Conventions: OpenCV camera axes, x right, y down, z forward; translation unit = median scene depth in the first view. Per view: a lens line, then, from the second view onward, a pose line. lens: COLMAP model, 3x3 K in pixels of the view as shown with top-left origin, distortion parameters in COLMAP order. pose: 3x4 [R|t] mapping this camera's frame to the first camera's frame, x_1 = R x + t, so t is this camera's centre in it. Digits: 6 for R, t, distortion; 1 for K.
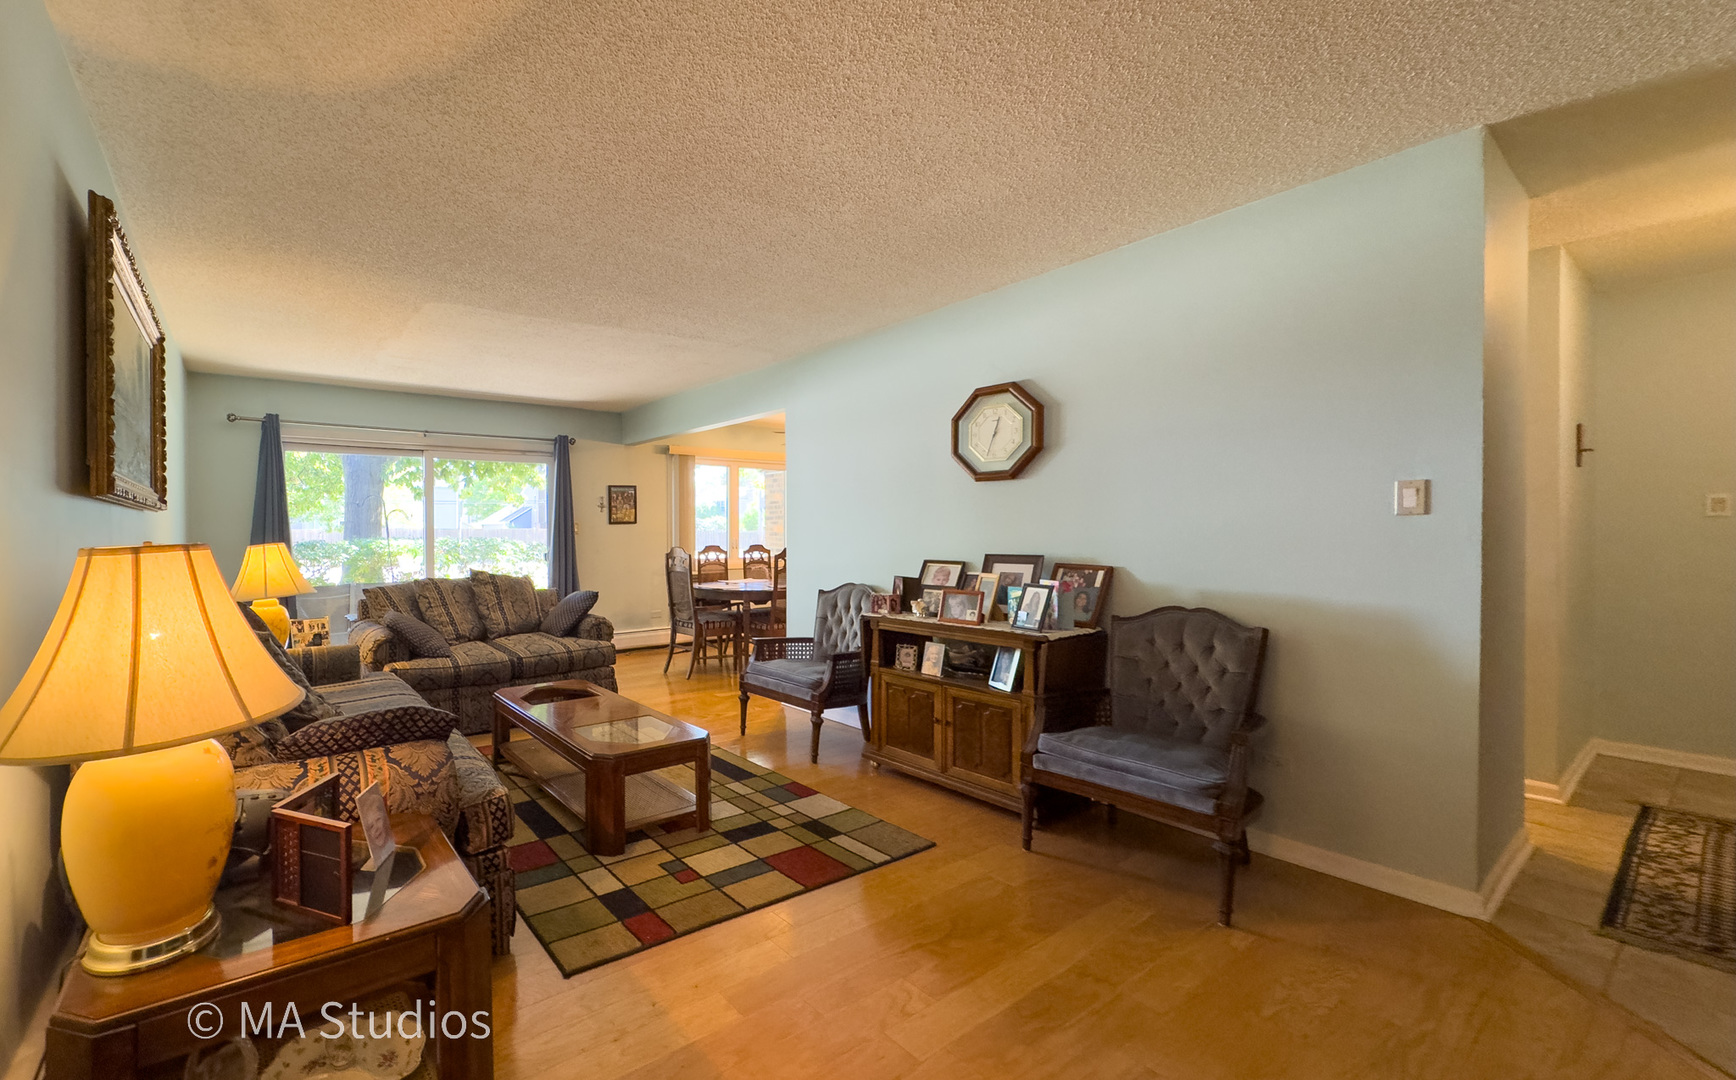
lens RADIAL K [[676.7, 0, 649.6], [0, 676.7, 552.1], [0, 0, 1]] dist [-0.001916, 0.000092]
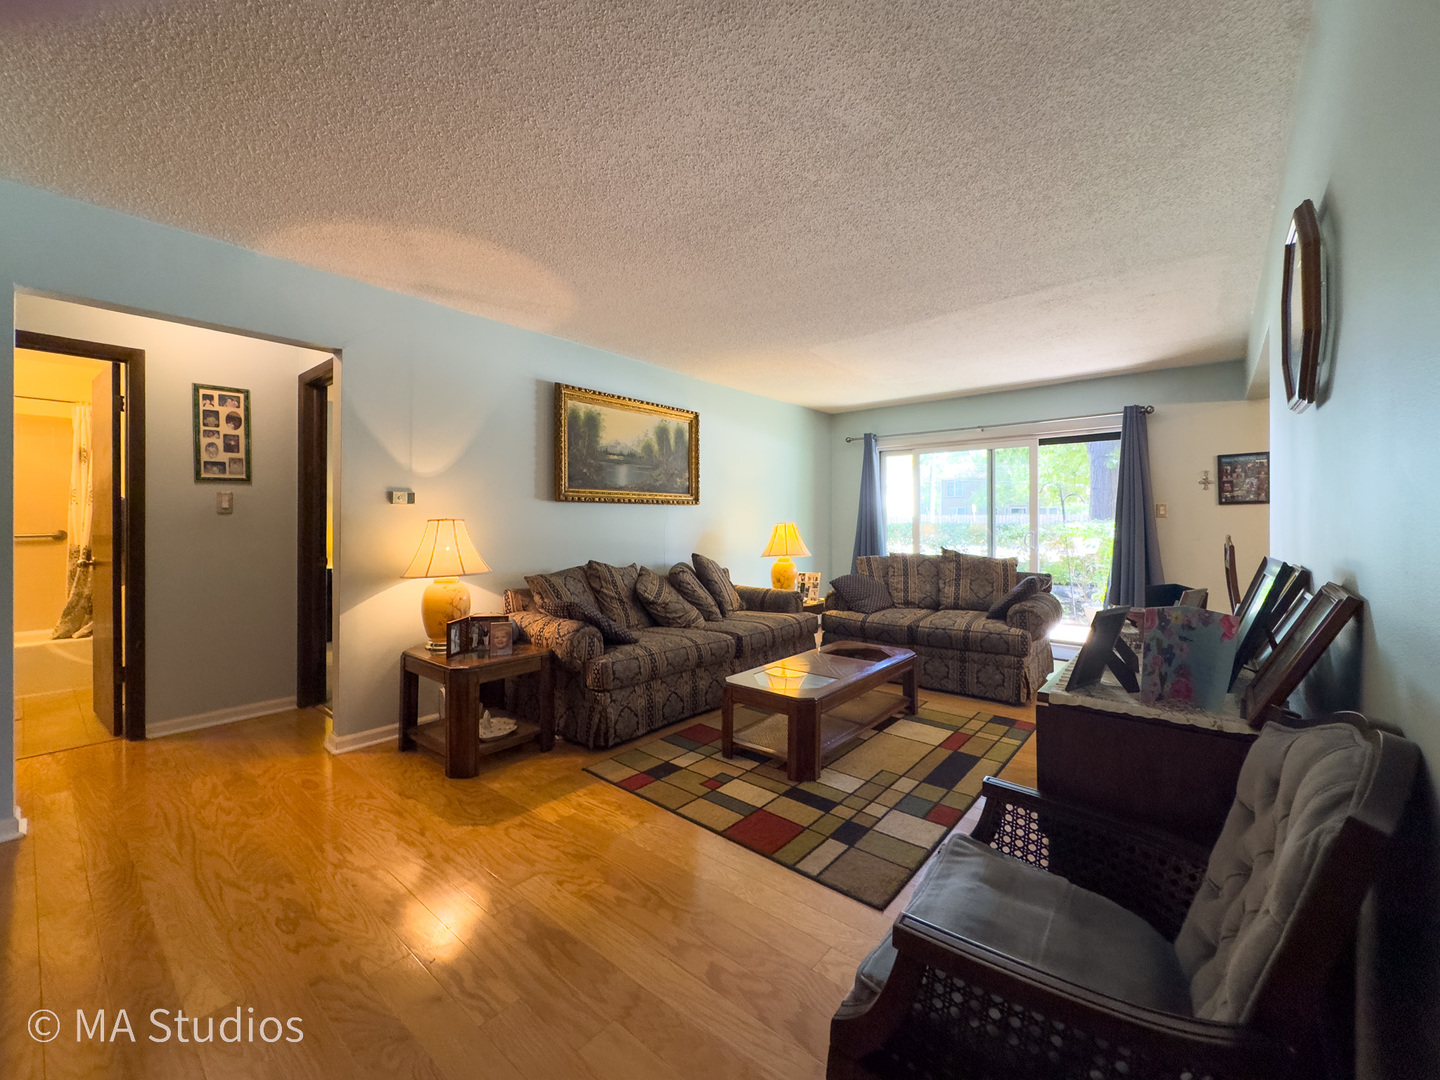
lens RADIAL K [[579.4, 0, 723.1], [0, 579.4, 533.0], [0, 0, 1]] dist [-0.001574, -0.000844]
pose [[0.329287, 0.027946, -0.943816, 0.791377], [-0.026836, 0.999435, 0.020230, -0.013306], [0.943849, 0.018667, 0.329851, 0.475412]]
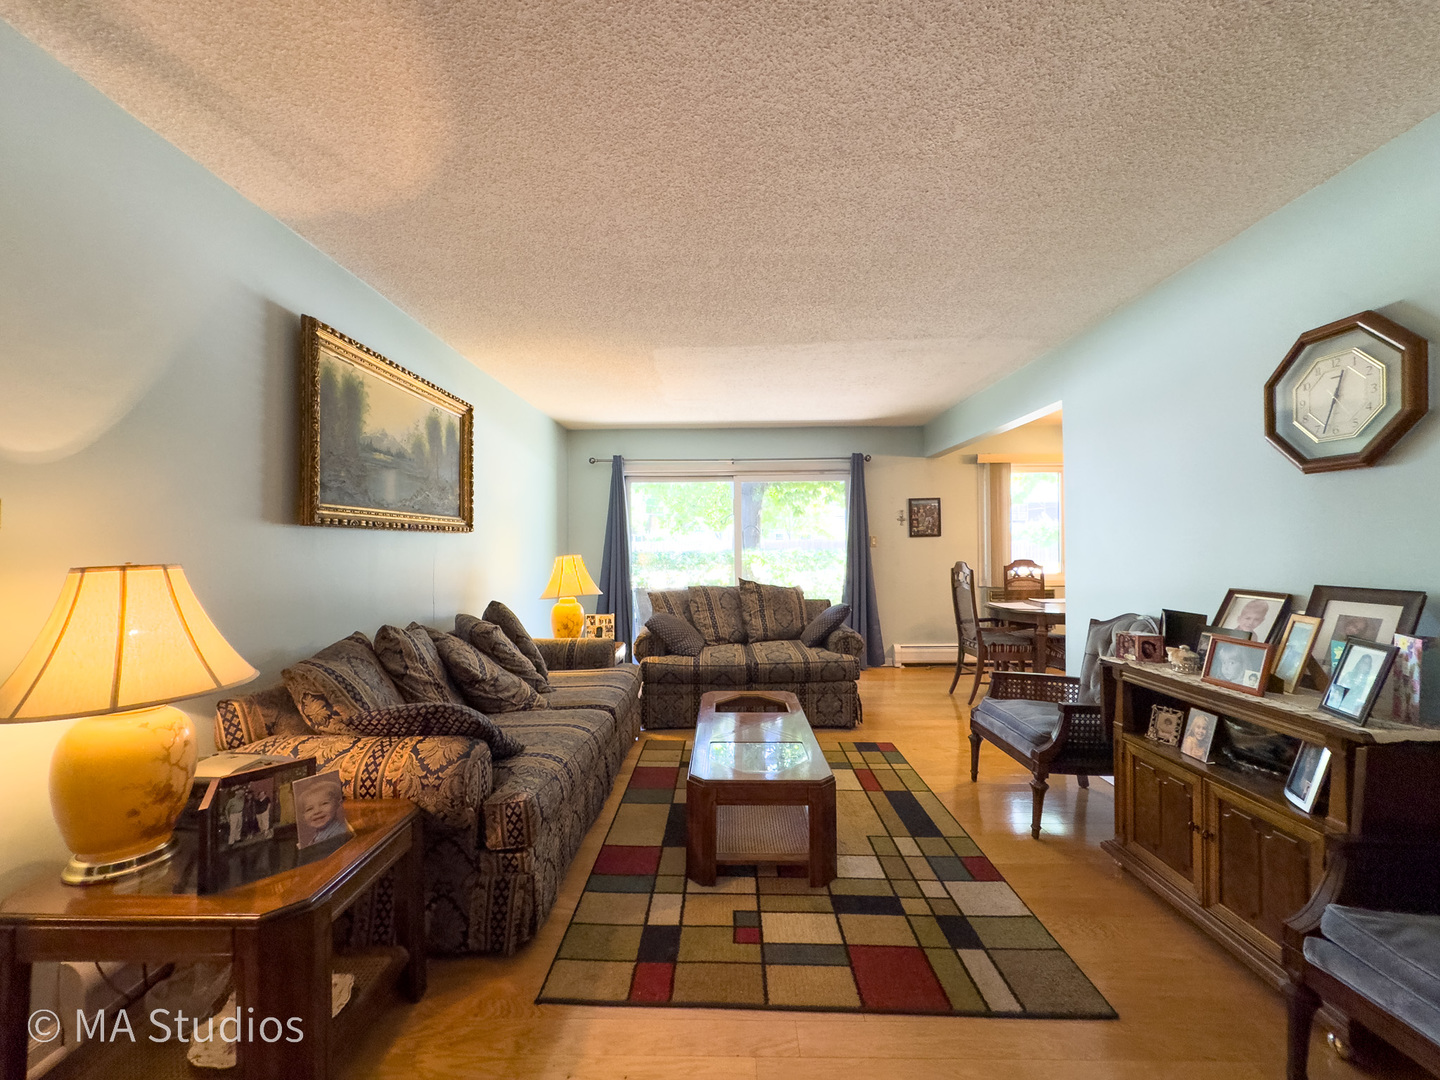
lens RADIAL K [[579.4, 0, 712.6], [0, 579.4, 546.8], [0, 0, 1]] dist [-0.001574, -0.000844]
pose [[0.846663, 0.003342, -0.532119, 0.308675], [-0.014748, 0.999744, -0.017186, -0.015772], [0.531925, 0.022398, 0.846495, 0.230440]]
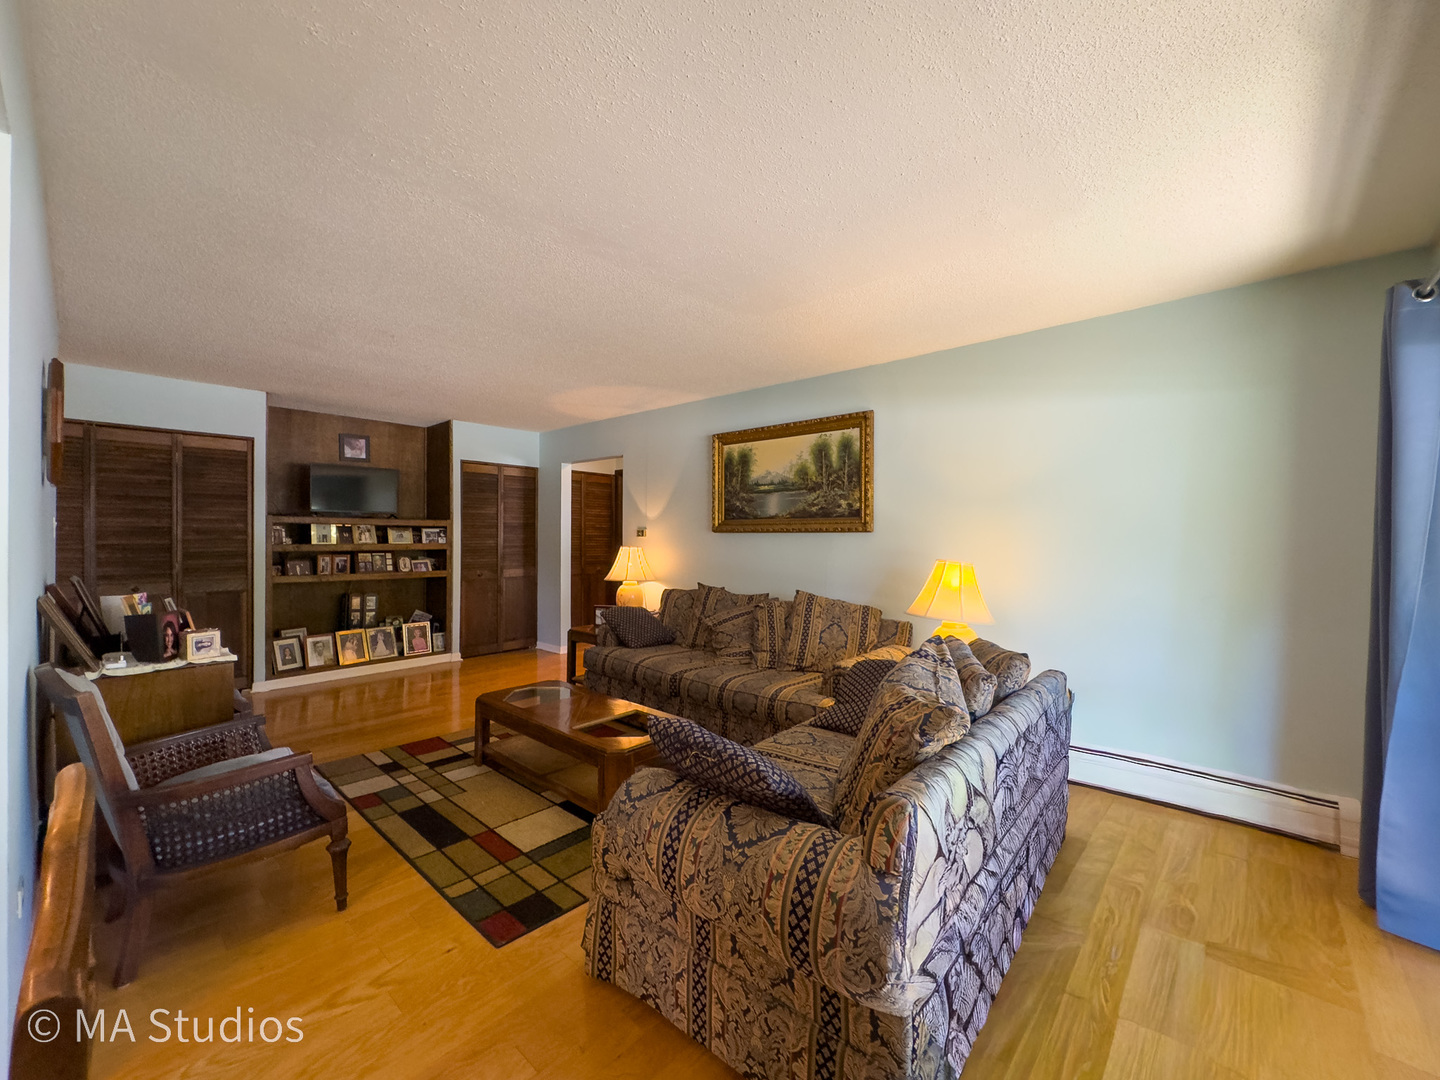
lens RADIAL K [[579.4, 0, 716.8], [0, 579.4, 543.1], [0, 0, 1]] dist [-0.001574, -0.000844]
pose [[-0.956947, 0.004252, -0.290230, -0.030547], [-0.005647, 0.999431, 0.033264, -0.067129], [0.290206, 0.033471, -0.956379, 1.923629]]
